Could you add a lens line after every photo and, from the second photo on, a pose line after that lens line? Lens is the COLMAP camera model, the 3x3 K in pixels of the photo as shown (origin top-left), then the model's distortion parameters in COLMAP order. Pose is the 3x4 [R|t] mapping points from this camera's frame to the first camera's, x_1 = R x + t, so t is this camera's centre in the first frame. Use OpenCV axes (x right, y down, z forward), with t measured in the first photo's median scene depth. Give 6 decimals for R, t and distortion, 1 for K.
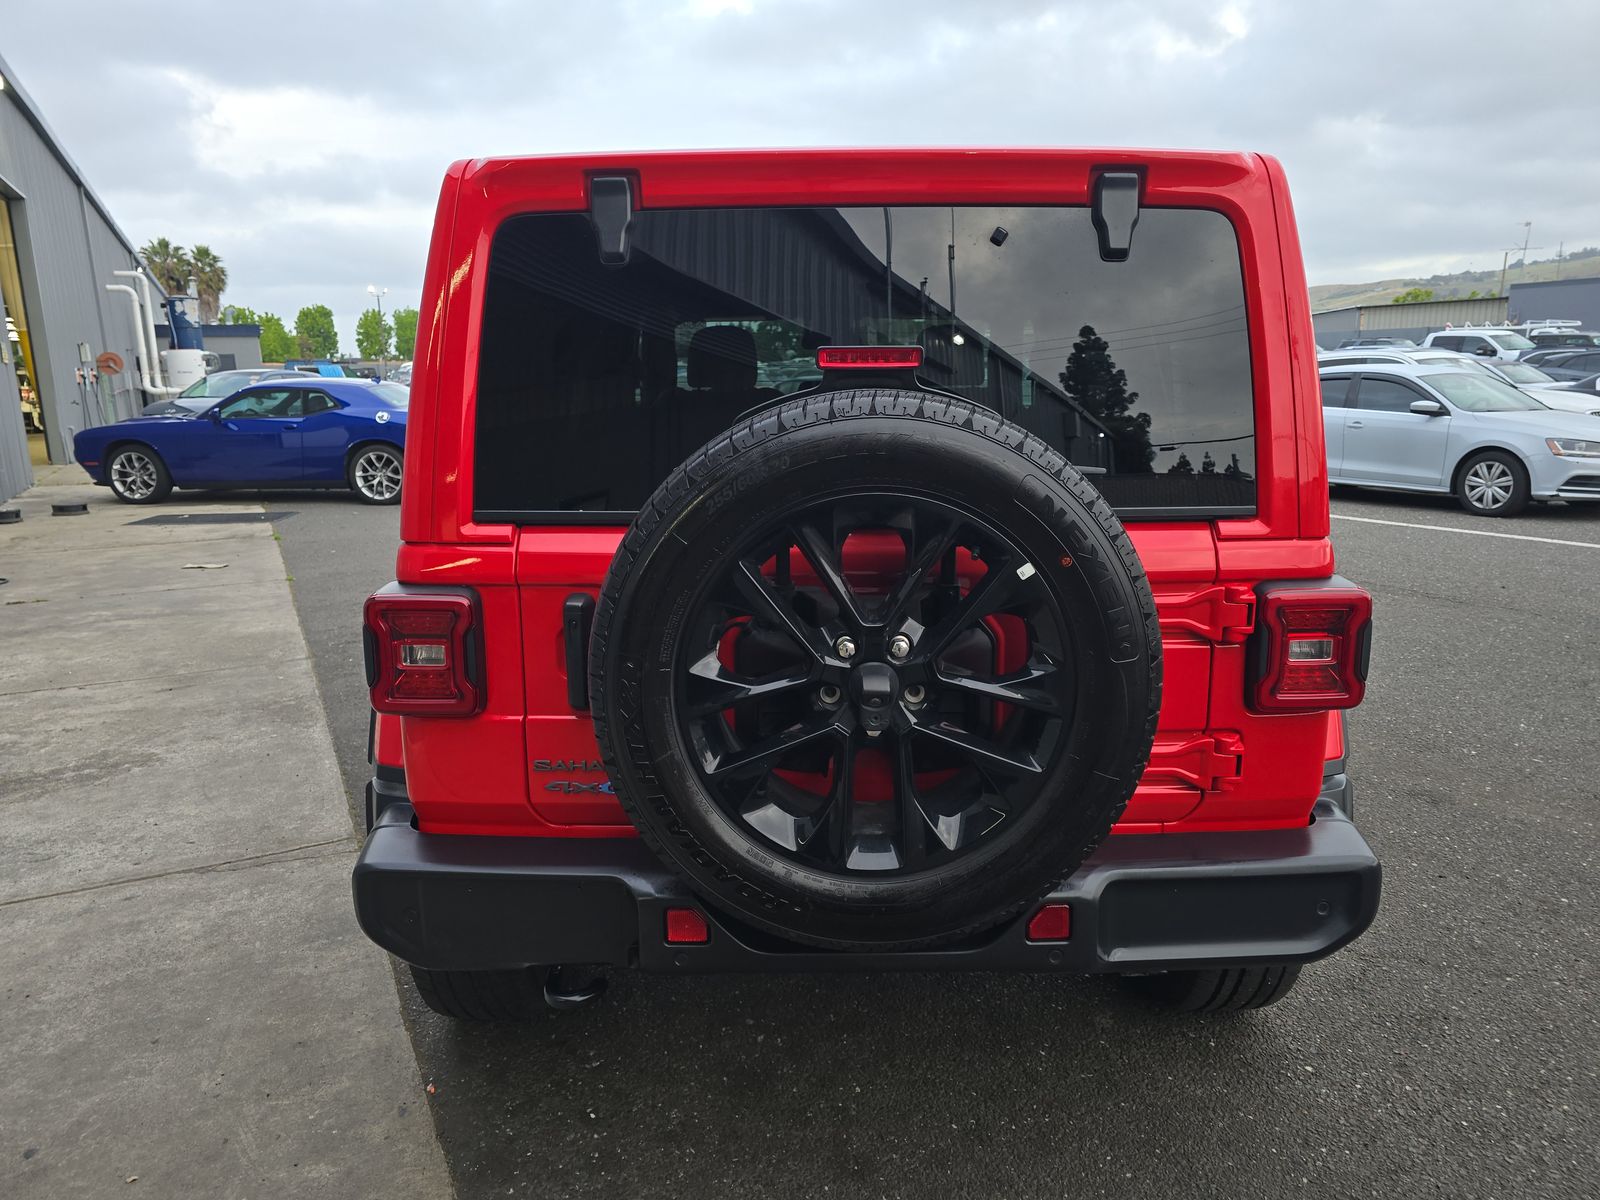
lens RADIAL K [[1083.8, 0, 804.1], [0, 1083.8, 593.0], [0, 0, 1]] dist [0.044980, -0.042741]
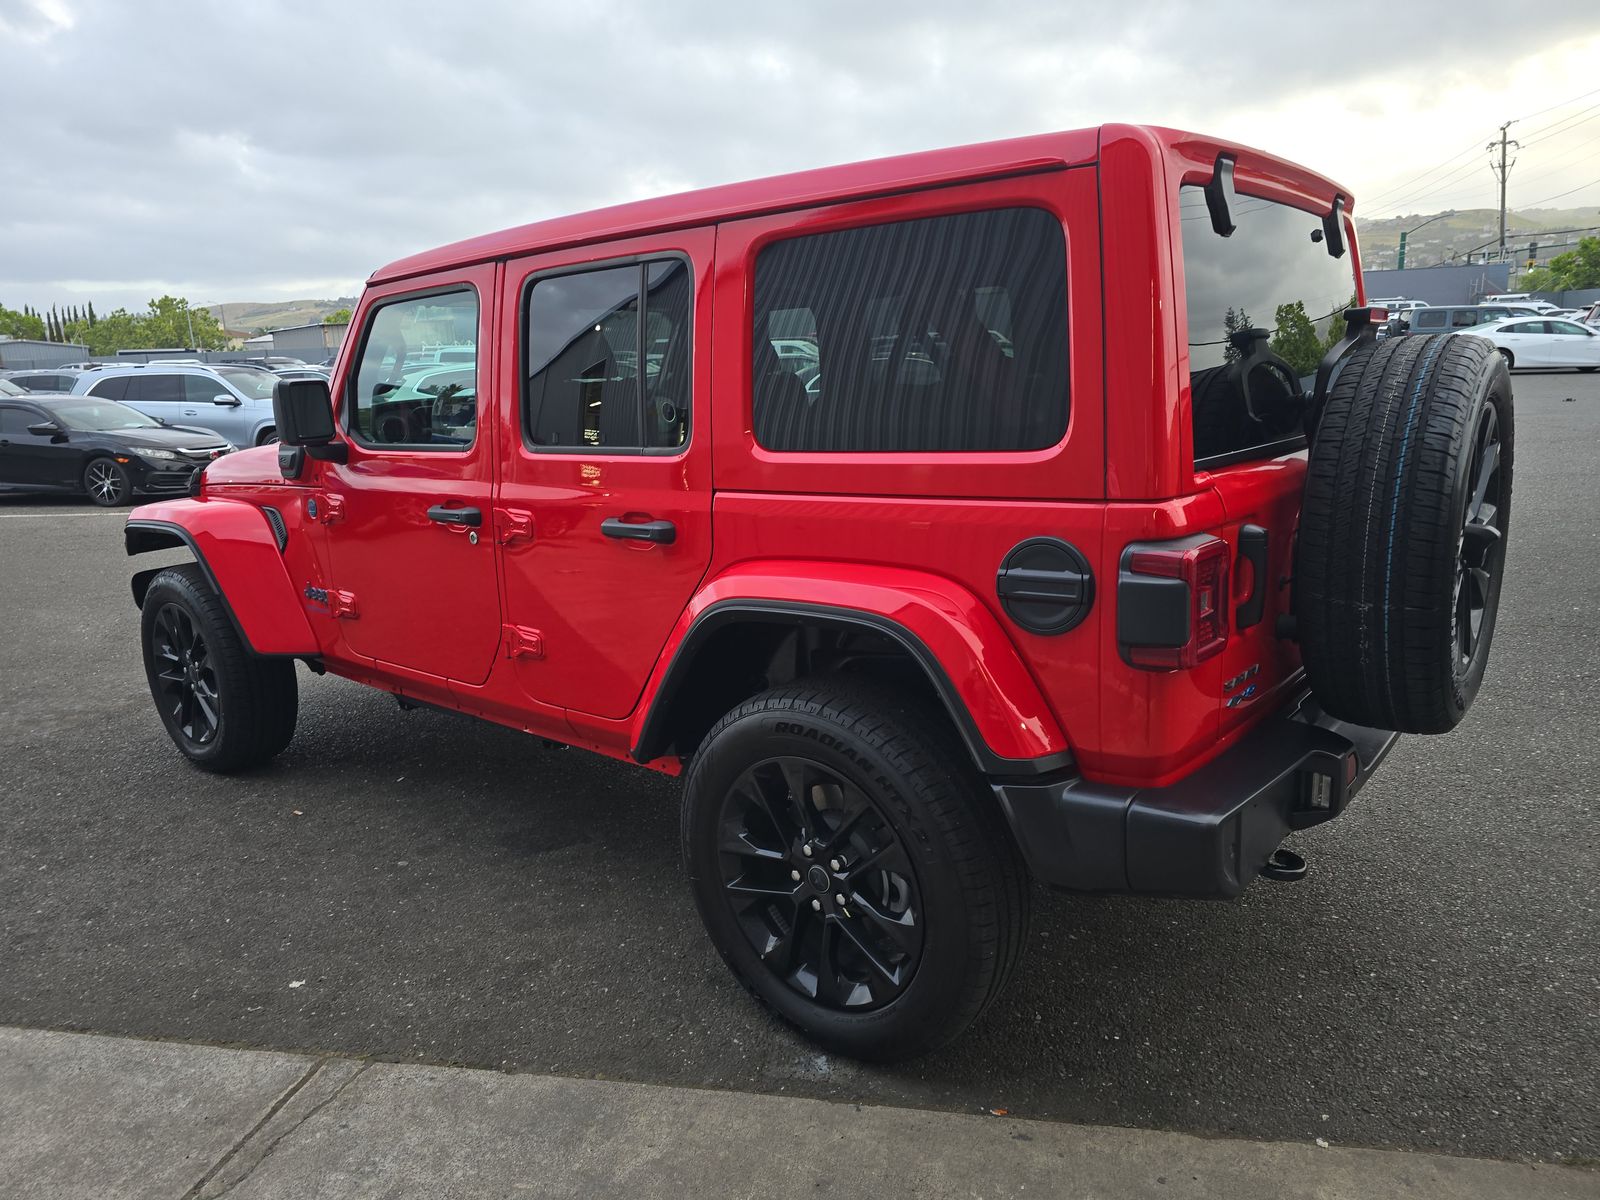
lens RADIAL K [[1083.8, 0, 804.1], [0, 1083.8, 593.0], [0, 0, 1]] dist [0.044980, -0.042741]
pose [[0.617409, -0.168911, 0.768294, -0.967889], [0.181206, 0.980948, 0.070044, -0.071728], [-0.765487, 0.095973, 0.636253, 0.433138]]
